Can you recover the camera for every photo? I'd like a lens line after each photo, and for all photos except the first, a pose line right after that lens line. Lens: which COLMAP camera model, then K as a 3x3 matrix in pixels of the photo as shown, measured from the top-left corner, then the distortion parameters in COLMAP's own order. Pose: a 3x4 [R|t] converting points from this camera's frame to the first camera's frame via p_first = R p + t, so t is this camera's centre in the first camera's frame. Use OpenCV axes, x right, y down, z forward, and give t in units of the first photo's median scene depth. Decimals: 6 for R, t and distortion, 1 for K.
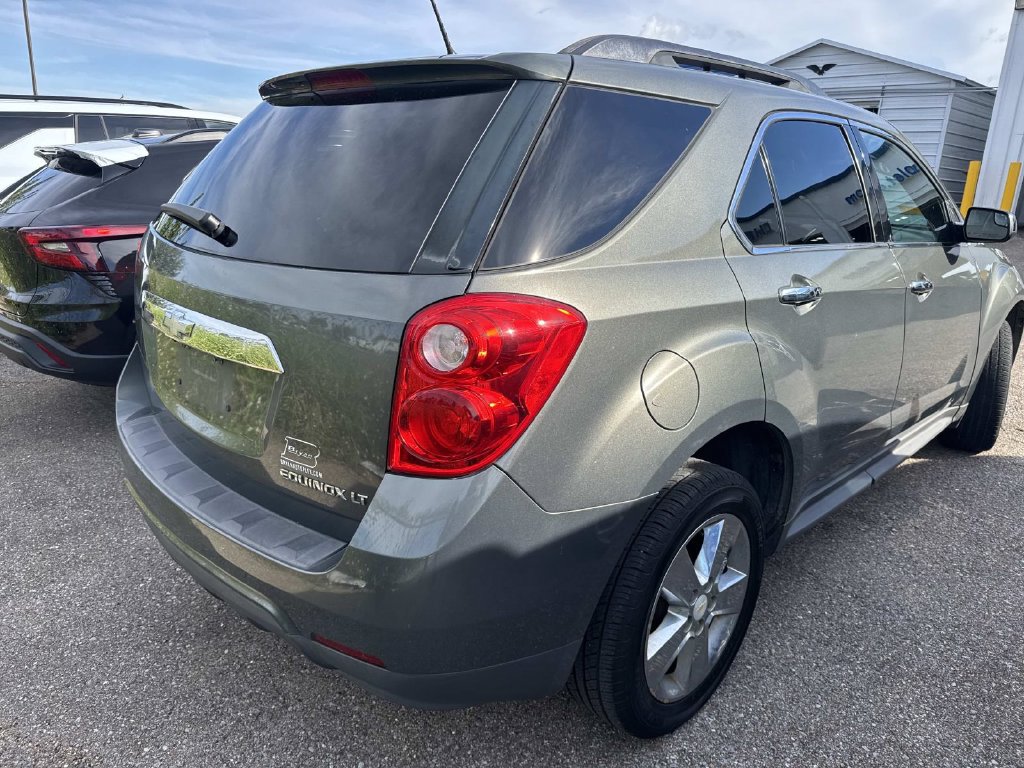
lens RADIAL K [[718.9, 0, 511.2], [0, 718.9, 378.2], [0, 0, 1]] dist [-0.004517, 0.002118]
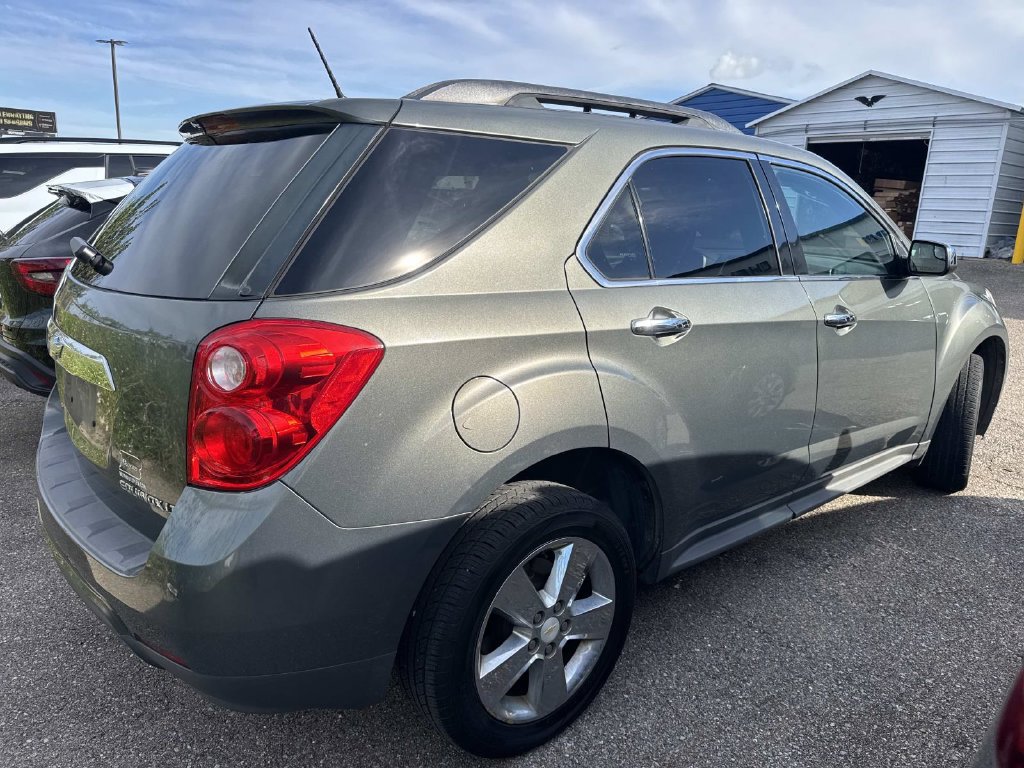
lens RADIAL K [[716.6, 0, 514.7], [0, 716.6, 384.3], [0, 0, 1]] dist [0.004387, -0.005897]
pose [[0.996479, 0.016720, -0.082155, 0.270462], [-0.019609, 0.999213, -0.034475, 0.005854], [0.081514, 0.035965, 0.996023, -0.027104]]
